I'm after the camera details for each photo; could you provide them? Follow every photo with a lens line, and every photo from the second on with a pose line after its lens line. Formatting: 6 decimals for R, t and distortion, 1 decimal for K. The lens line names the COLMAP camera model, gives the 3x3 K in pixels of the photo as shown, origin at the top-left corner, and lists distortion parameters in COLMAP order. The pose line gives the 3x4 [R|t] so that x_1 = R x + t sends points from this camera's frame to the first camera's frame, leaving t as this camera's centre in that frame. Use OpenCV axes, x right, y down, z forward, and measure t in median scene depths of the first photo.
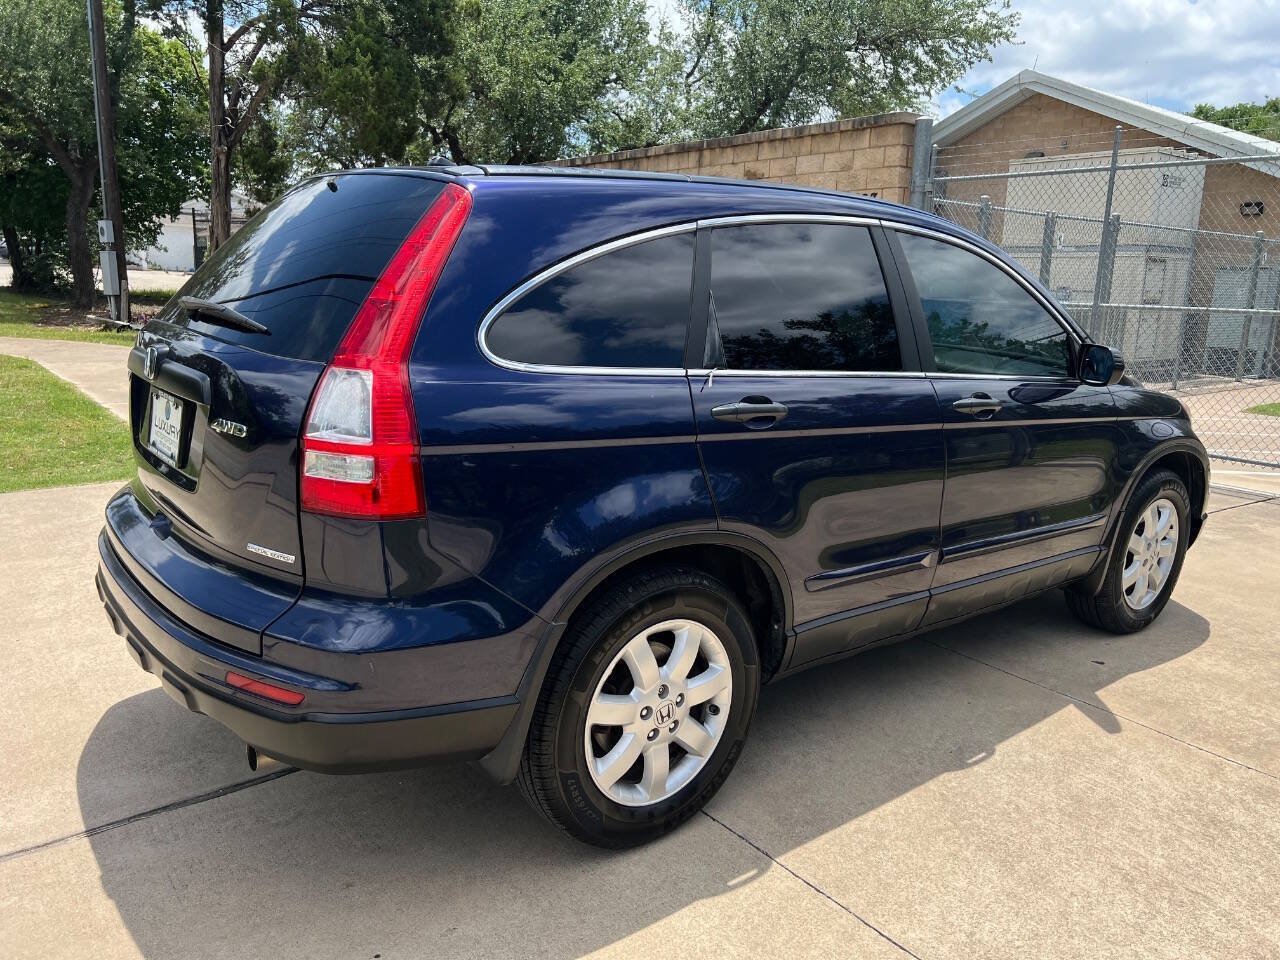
lens RADIAL K [[963.8, 0, 651.2], [0, 963.8, 475.0], [0, 0, 1]] dist [0.047619, -0.050788]
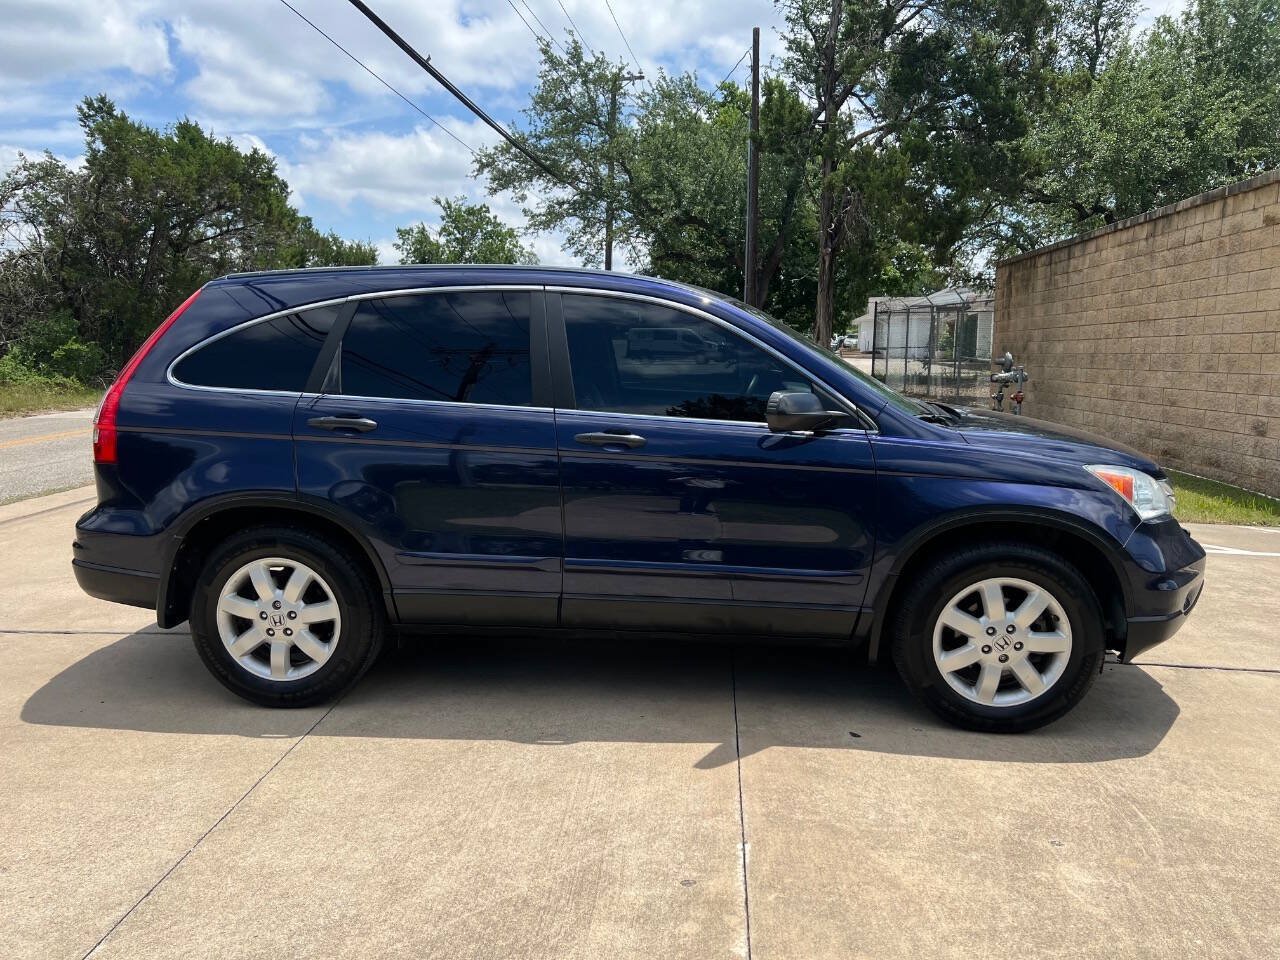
lens RADIAL K [[963.8, 0, 643.5], [0, 963.8, 485.0], [0, 0, 1]] dist [0.047619, -0.050788]
pose [[0.724905, 0.068638, -0.685421, 1.129794], [-0.120864, 0.992261, -0.028462, 0.008998], [0.678163, 0.103475, 0.727591, 0.205585]]
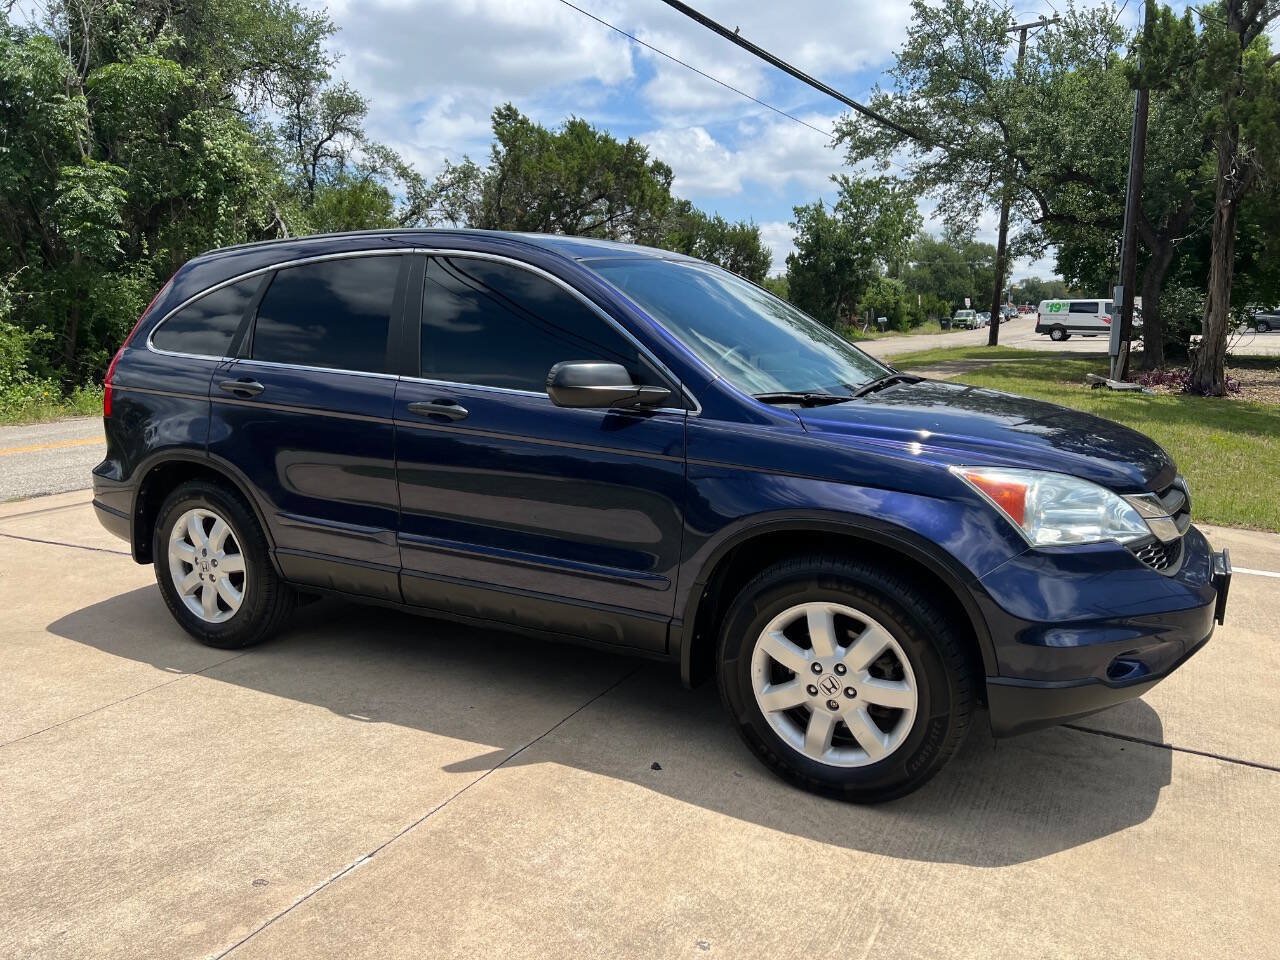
lens RADIAL K [[963.8, 0, 641.6], [0, 963.8, 483.1], [0, 0, 1]] dist [0.047619, -0.050788]
pose [[0.368188, 0.119034, -0.922100, 1.398514], [-0.176633, 0.982664, 0.056324, -0.091010], [0.912819, 0.142136, 0.382830, 0.798395]]
